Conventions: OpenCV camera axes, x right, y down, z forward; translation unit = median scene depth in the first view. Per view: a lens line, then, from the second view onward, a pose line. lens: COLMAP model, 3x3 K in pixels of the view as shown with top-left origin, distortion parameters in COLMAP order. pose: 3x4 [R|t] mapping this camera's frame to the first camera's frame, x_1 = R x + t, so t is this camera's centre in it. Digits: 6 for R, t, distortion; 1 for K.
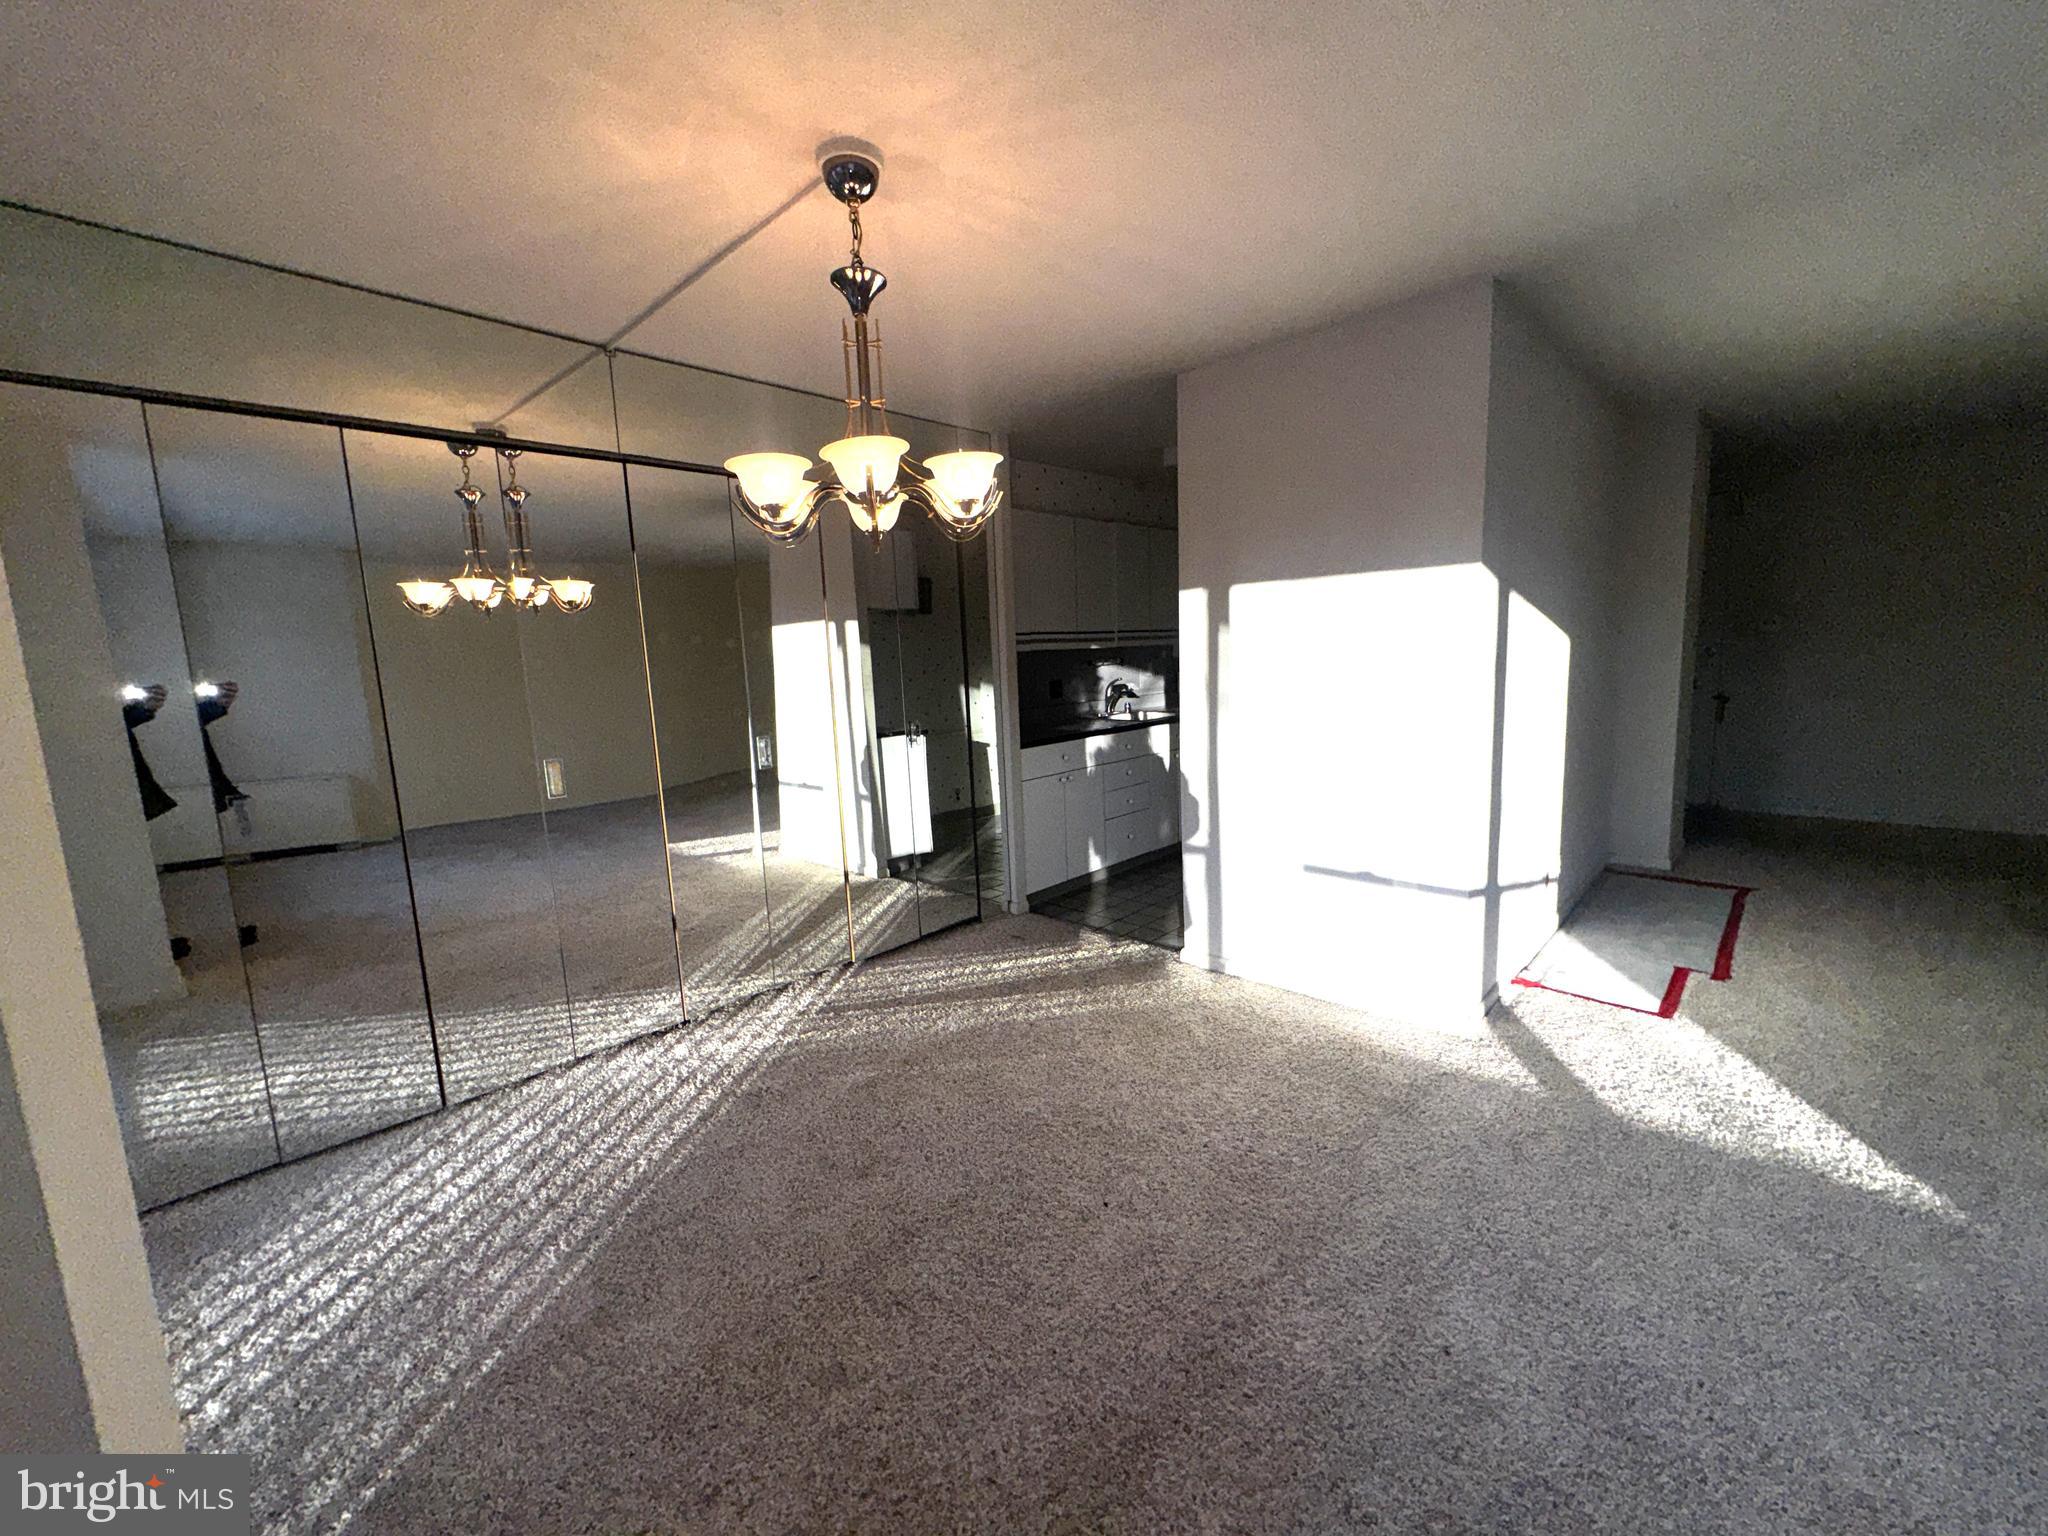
lens RADIAL K [[819.4, 0, 1014.8], [0, 819.4, 771.6], [0, 0, 1]] dist [-0.001695, -0.000032]
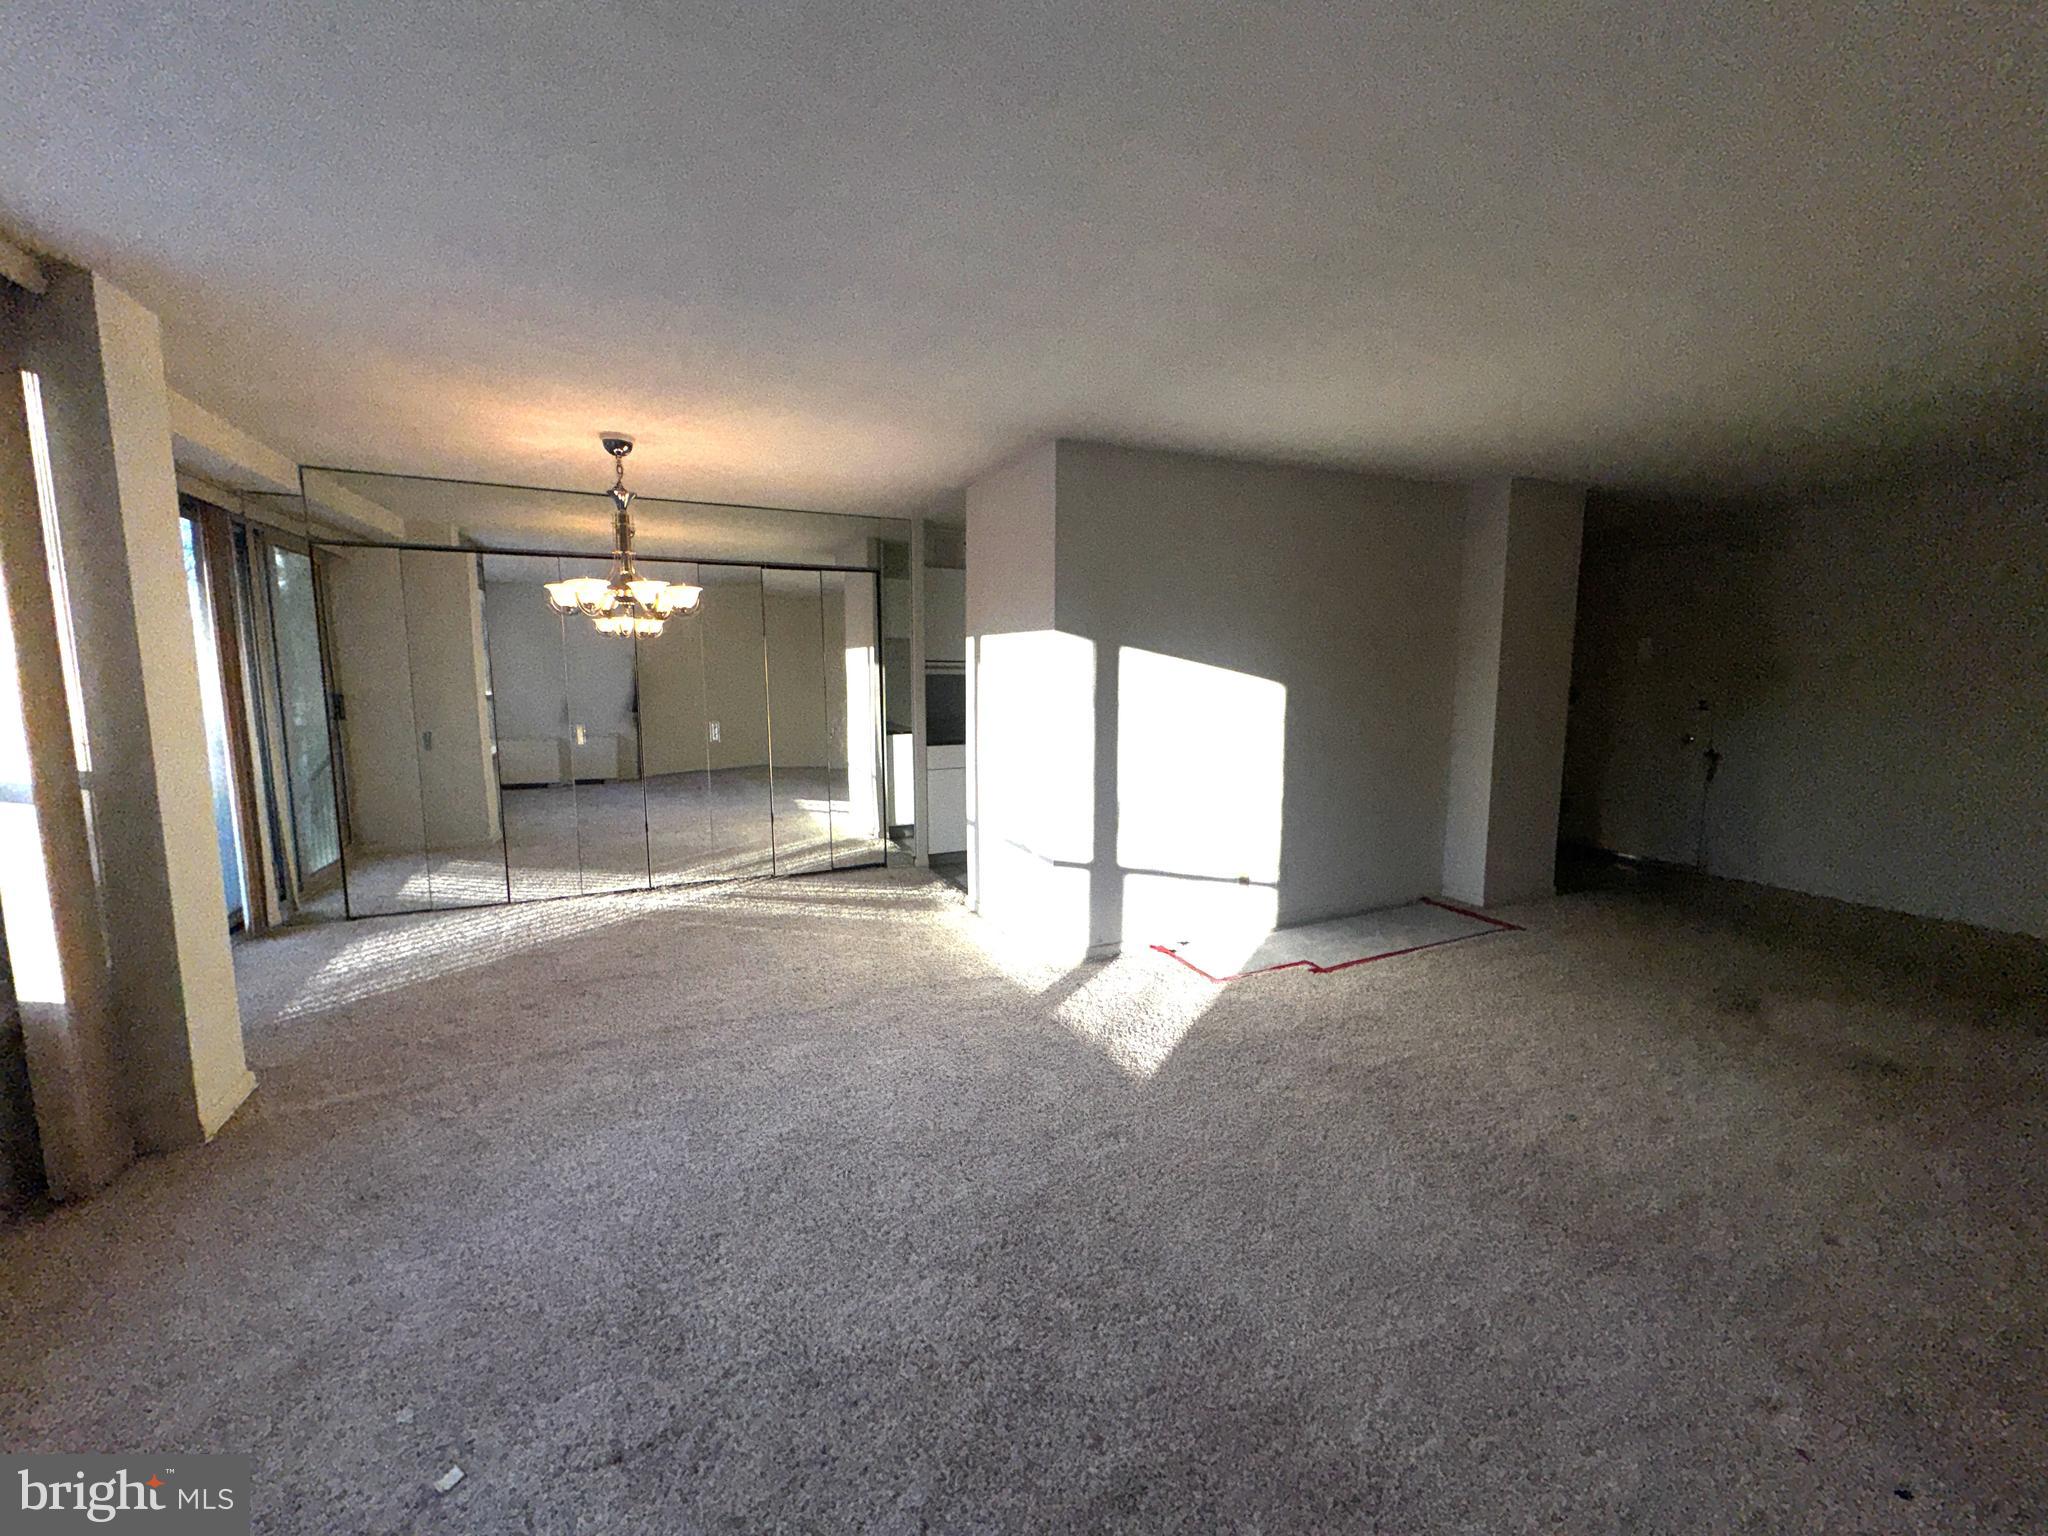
lens RADIAL K [[819.4, 0, 1015.9], [0, 819.4, 766.9], [0, 0, 1]] dist [-0.001695, -0.000032]
pose [[0.929642, 0.083748, -0.358820, 0.906687], [-0.091159, 0.995829, -0.003754, -0.001776], [0.357009, 0.036199, 0.933399, -0.314836]]
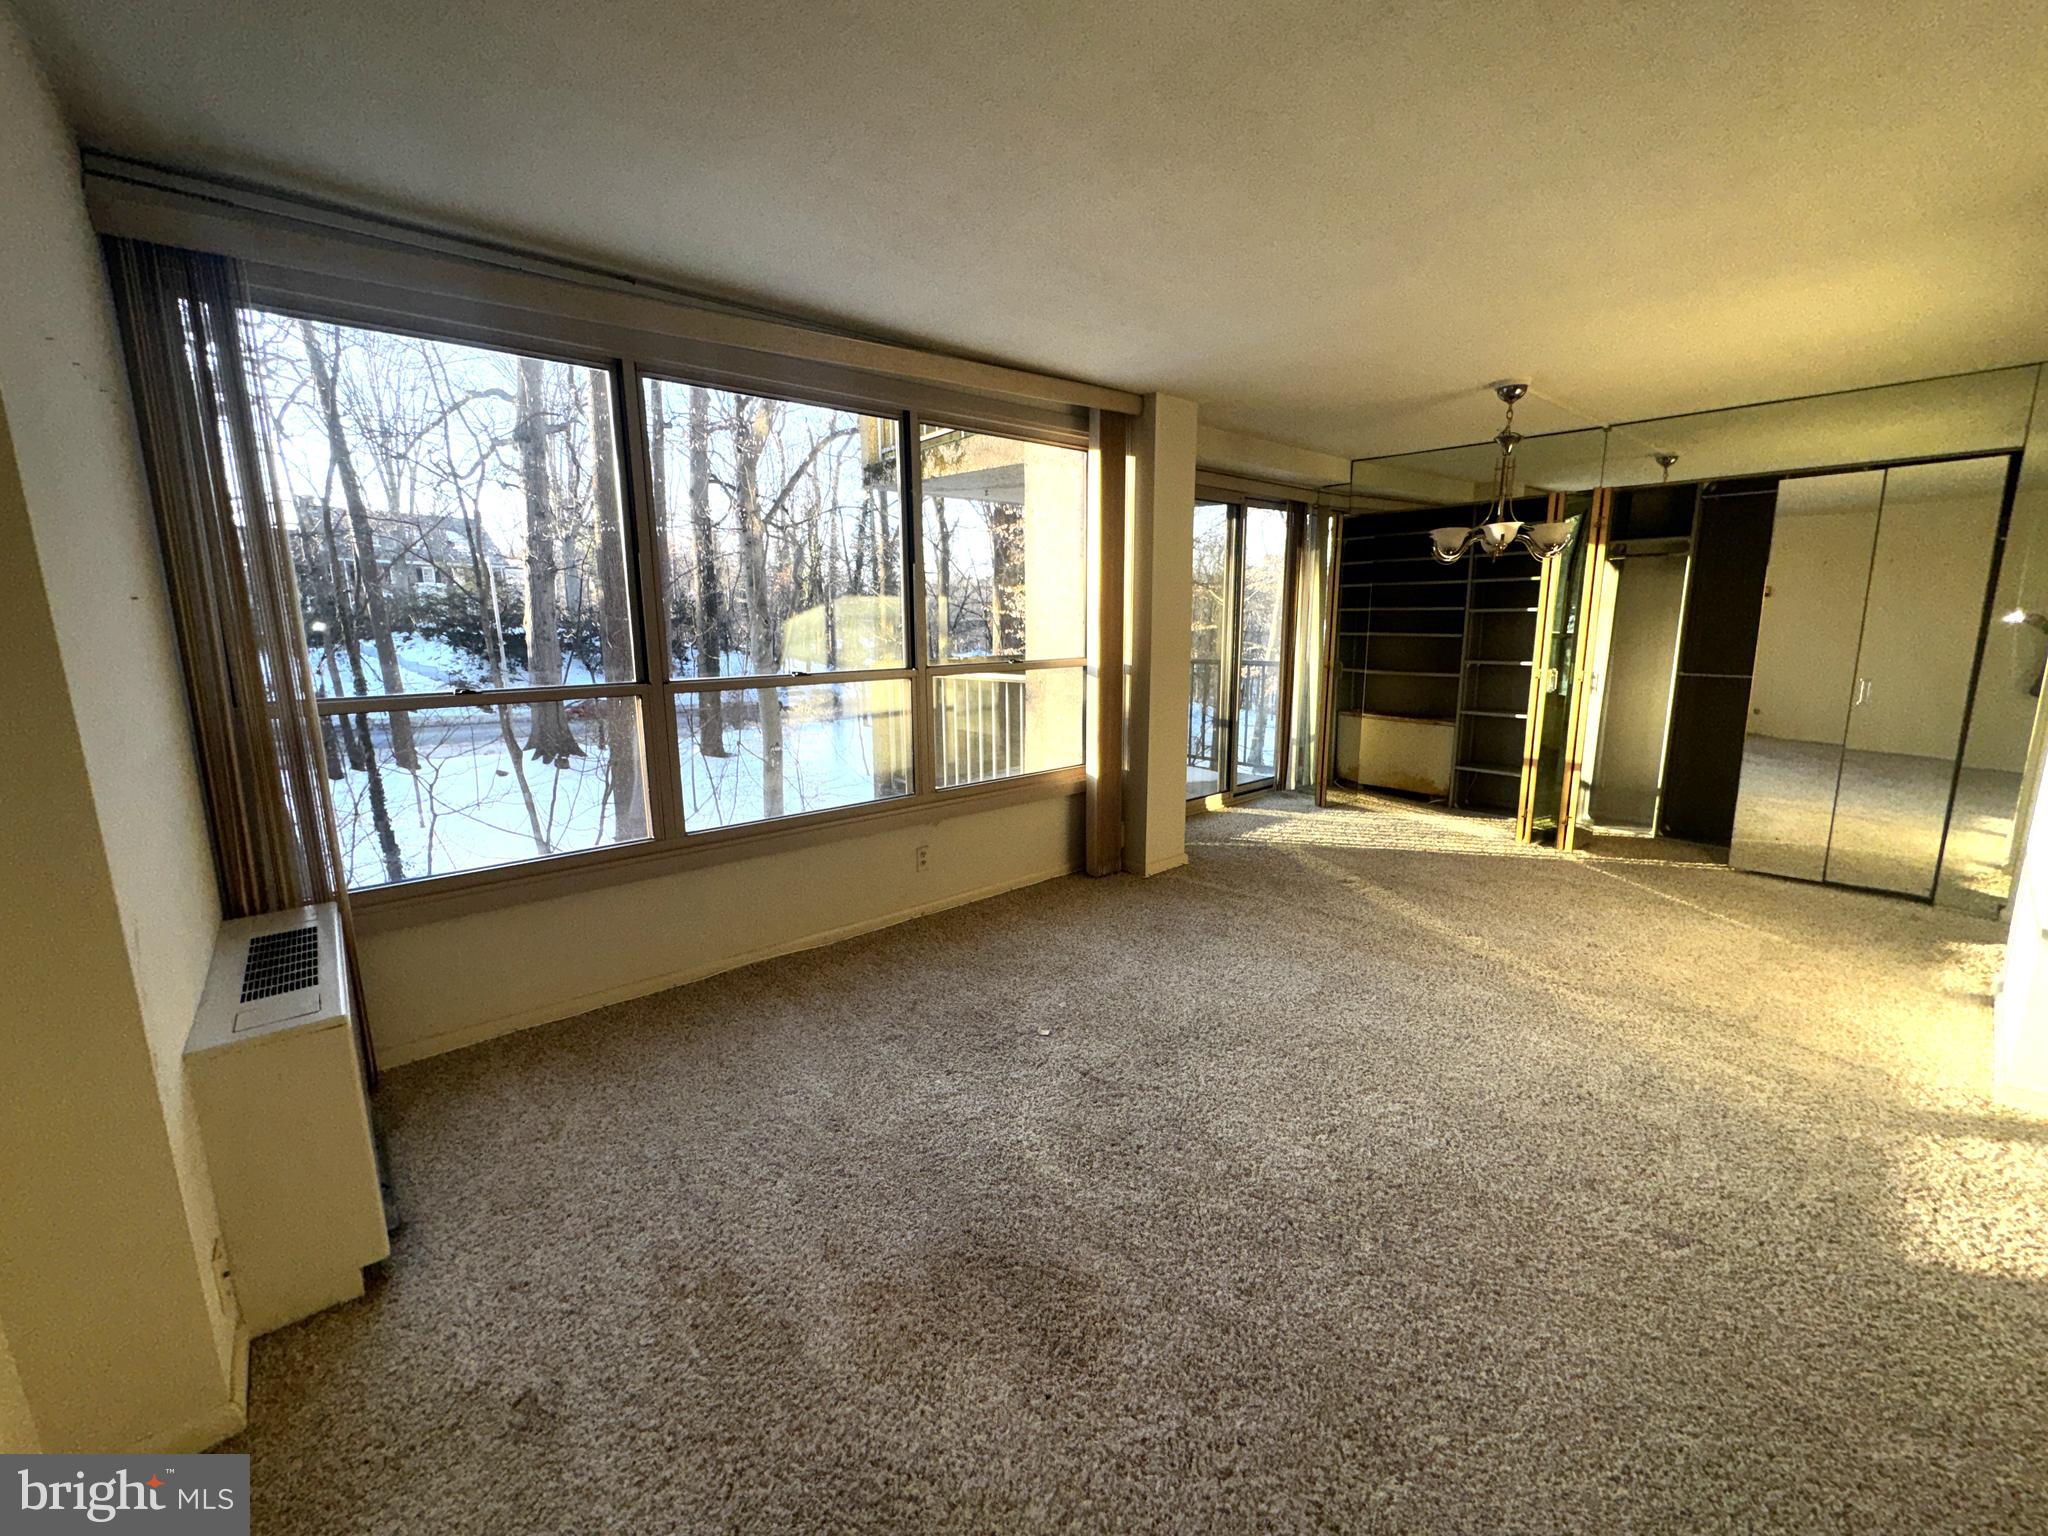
lens RADIAL K [[819.4, 0, 1014.3], [0, 819.4, 764.4], [0, 0, 1]] dist [-0.001695, -0.000032]
pose [[-0.103224, 0.214297, -0.971299, 1.299202], [-0.137534, 0.964060, 0.227317, -0.053153], [0.985104, 0.157051, -0.070041, 0.017108]]
